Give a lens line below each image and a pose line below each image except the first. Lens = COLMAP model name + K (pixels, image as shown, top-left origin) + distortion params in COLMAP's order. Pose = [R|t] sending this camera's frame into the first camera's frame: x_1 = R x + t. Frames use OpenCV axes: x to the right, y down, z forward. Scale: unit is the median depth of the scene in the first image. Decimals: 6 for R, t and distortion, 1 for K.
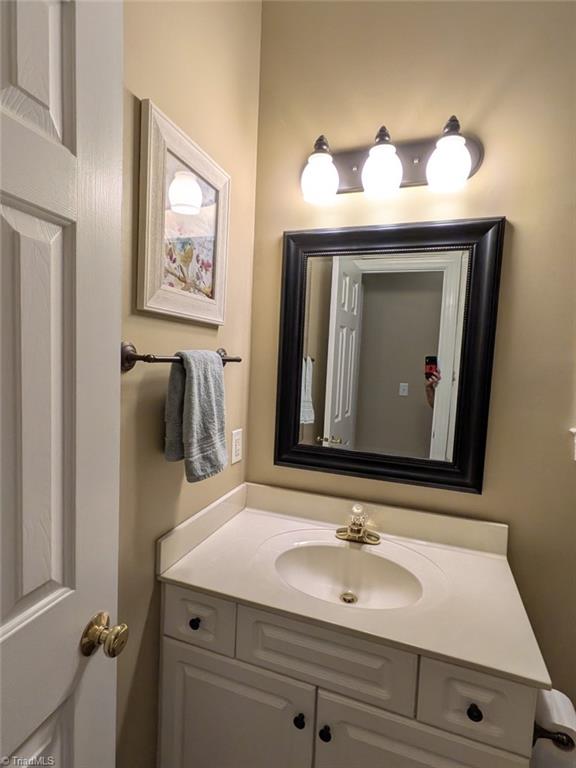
lens RADIAL K [[399.7, 0, 284.4], [0, 399.7, 384.7], [0, 0, 1]] dist [0.004691, 0.001379]
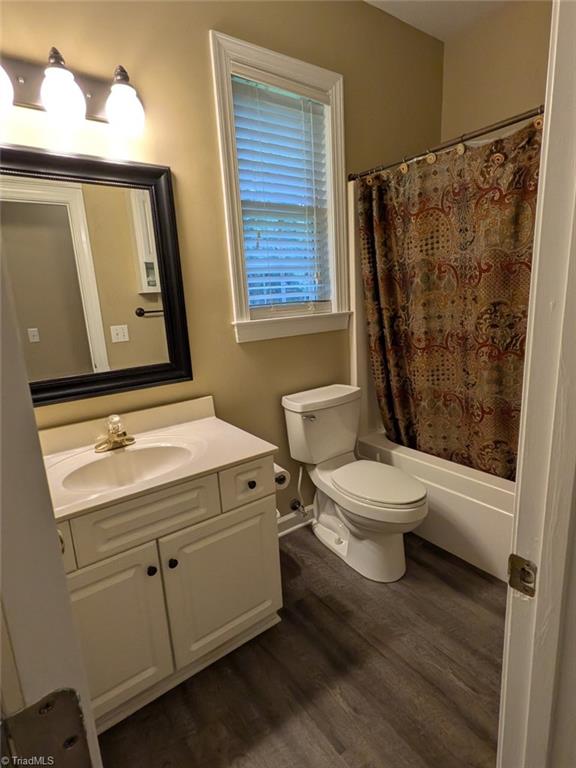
lens RADIAL K [[399.7, 0, 285.9], [0, 399.7, 382.5], [0, 0, 1]] dist [0.004691, 0.001379]
pose [[0.558711, -0.247181, 0.791671, -0.436355], [0.144380, 0.968967, 0.200643, 0.053717], [-0.816698, 0.002200, 0.577061, -0.058329]]
